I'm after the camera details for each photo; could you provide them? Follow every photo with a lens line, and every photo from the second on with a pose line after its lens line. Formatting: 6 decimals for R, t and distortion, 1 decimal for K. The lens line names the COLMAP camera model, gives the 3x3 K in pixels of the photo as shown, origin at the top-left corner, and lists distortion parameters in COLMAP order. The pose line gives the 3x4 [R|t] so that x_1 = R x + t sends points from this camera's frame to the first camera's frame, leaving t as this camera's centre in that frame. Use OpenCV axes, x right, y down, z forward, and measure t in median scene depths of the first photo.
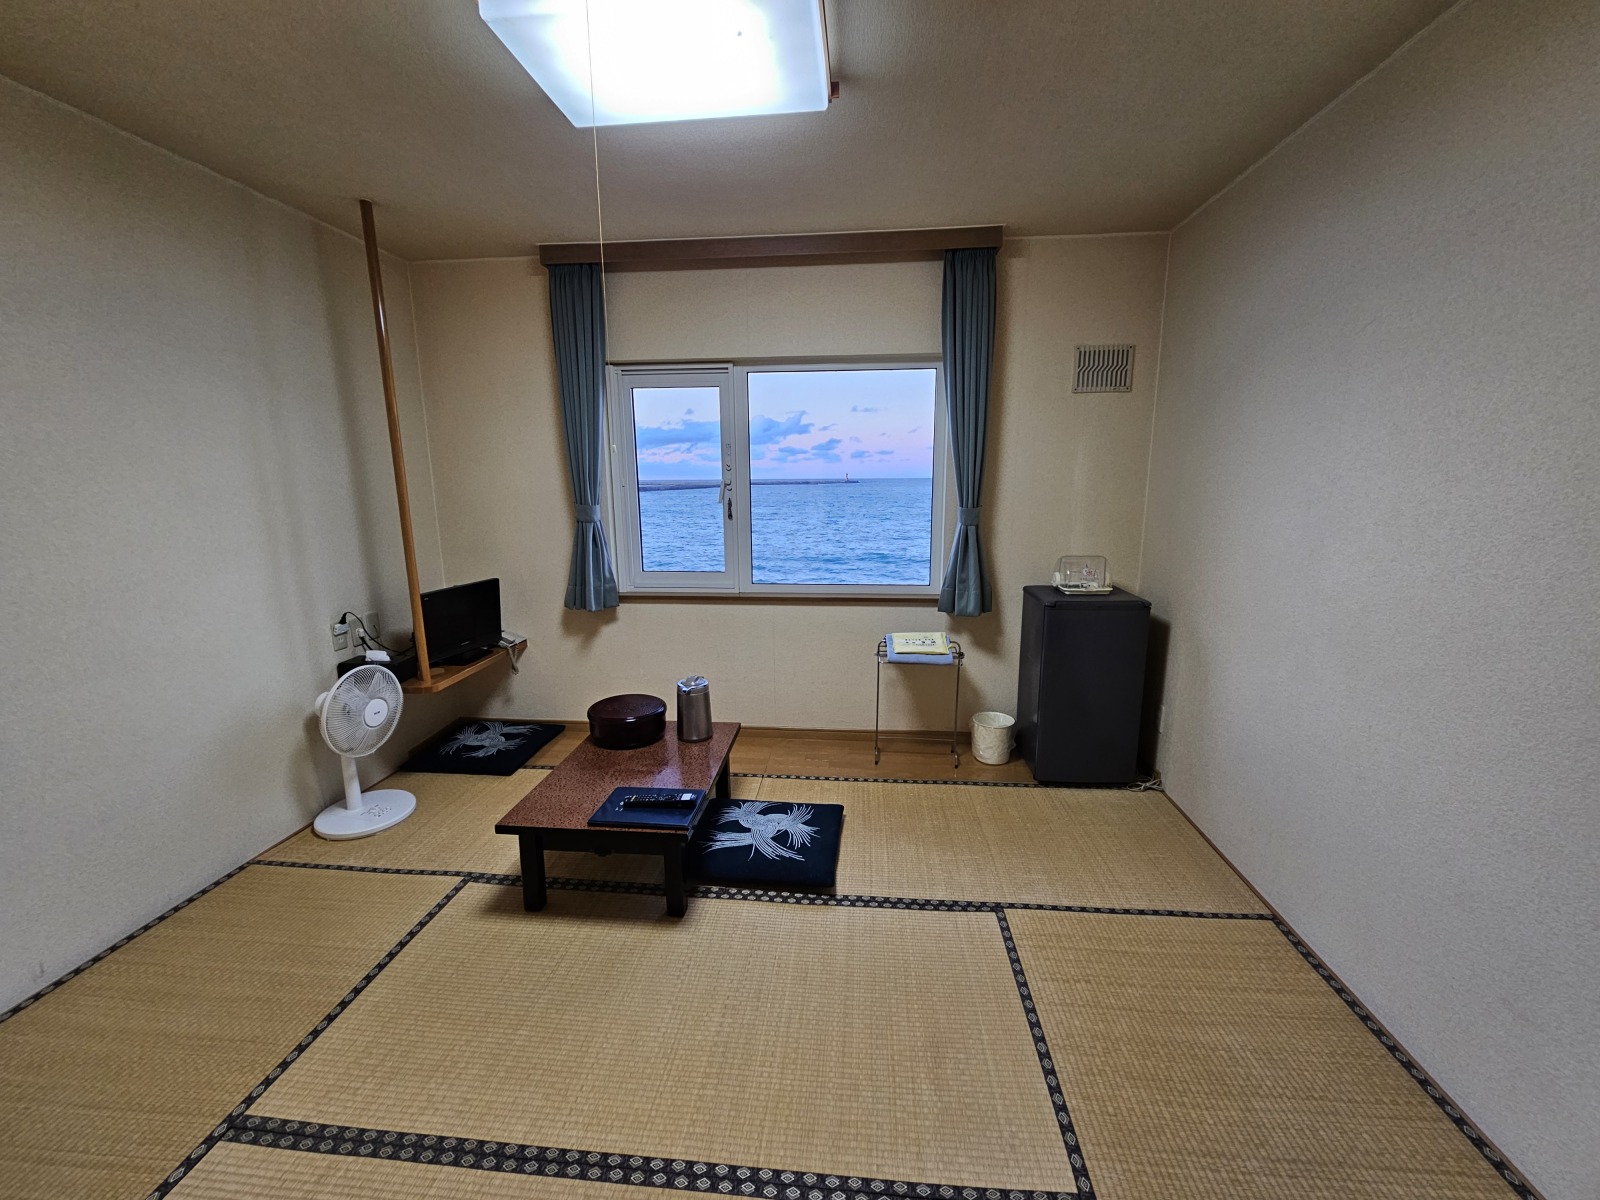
lens RADIAL K [[661.0, 0, 798.3], [0, 661.0, 598.3], [0, 0, 1]] dist [-0.006357, 0.000334]
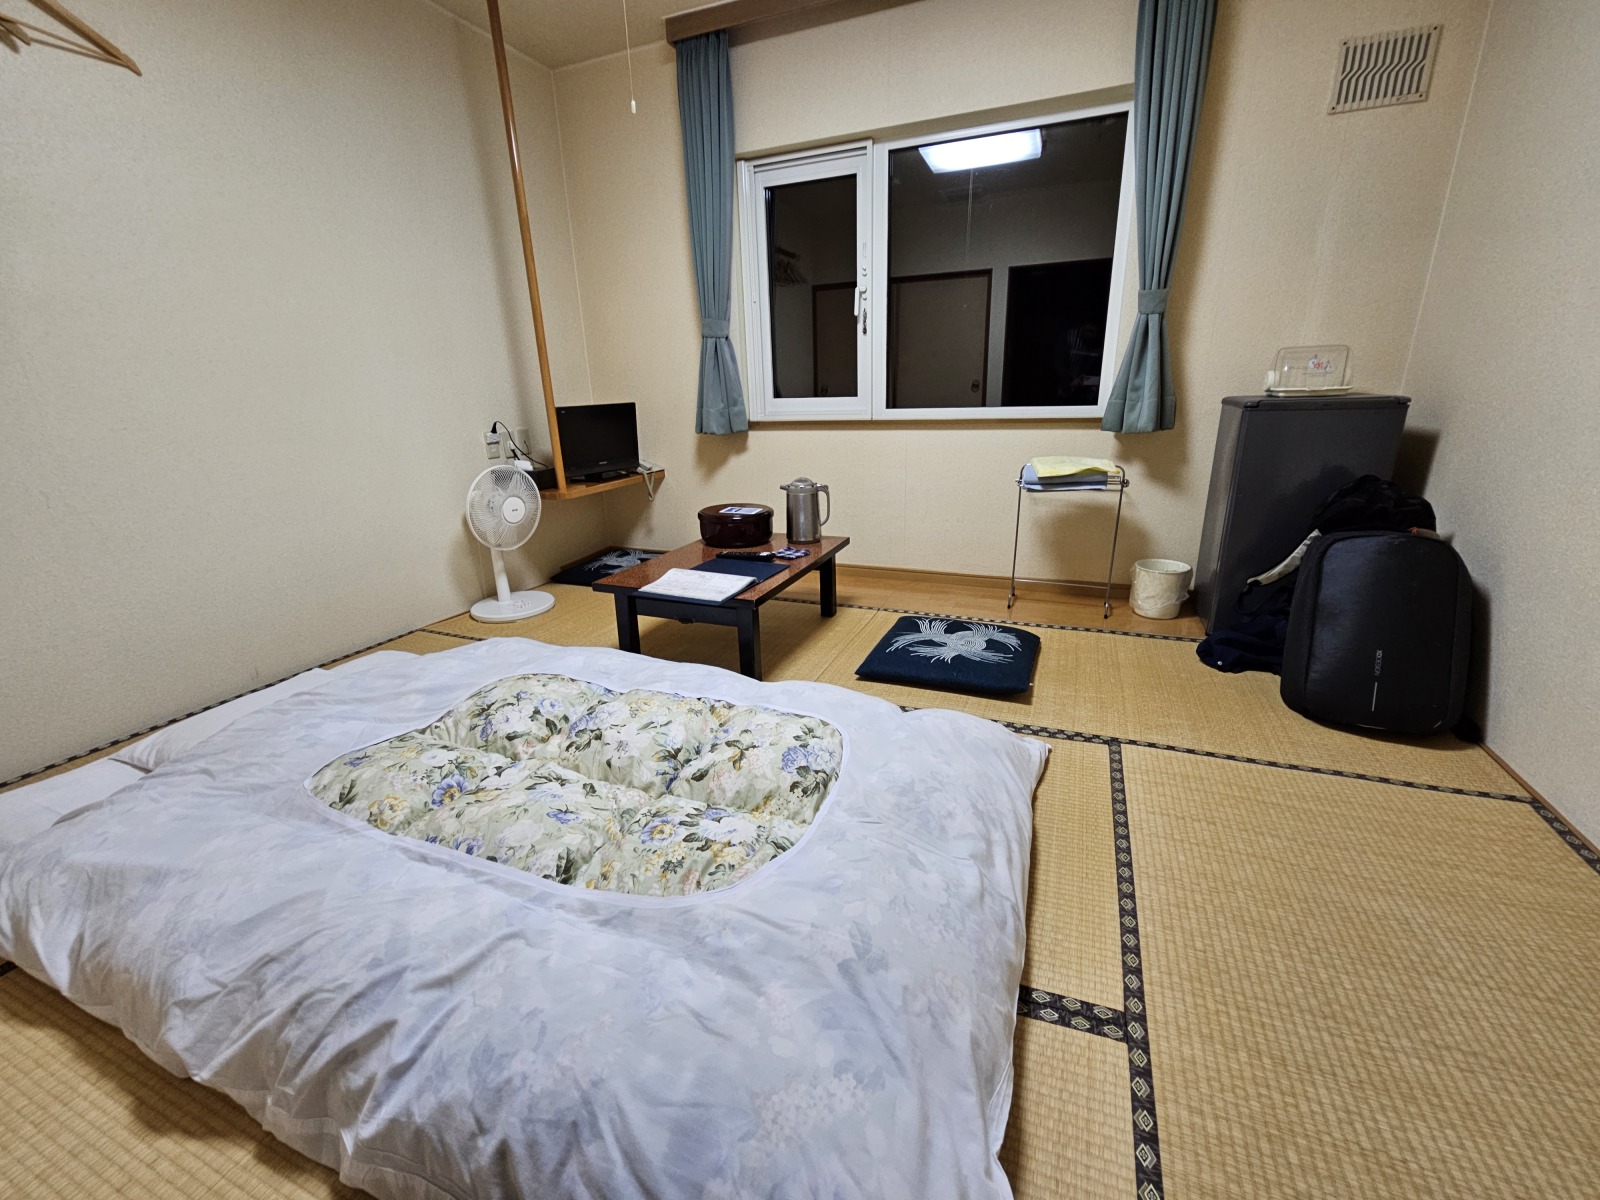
lens RADIAL K [[661.0, 0, 797.6], [0, 661.0, 604.3], [0, 0, 1]] dist [-0.006357, 0.000334]
pose [[0.954547, 0.073120, -0.288952, 0.109213], [-0.035906, 0.990591, 0.132058, 0.147361], [0.295890, -0.115681, 0.948192, 0.085586]]
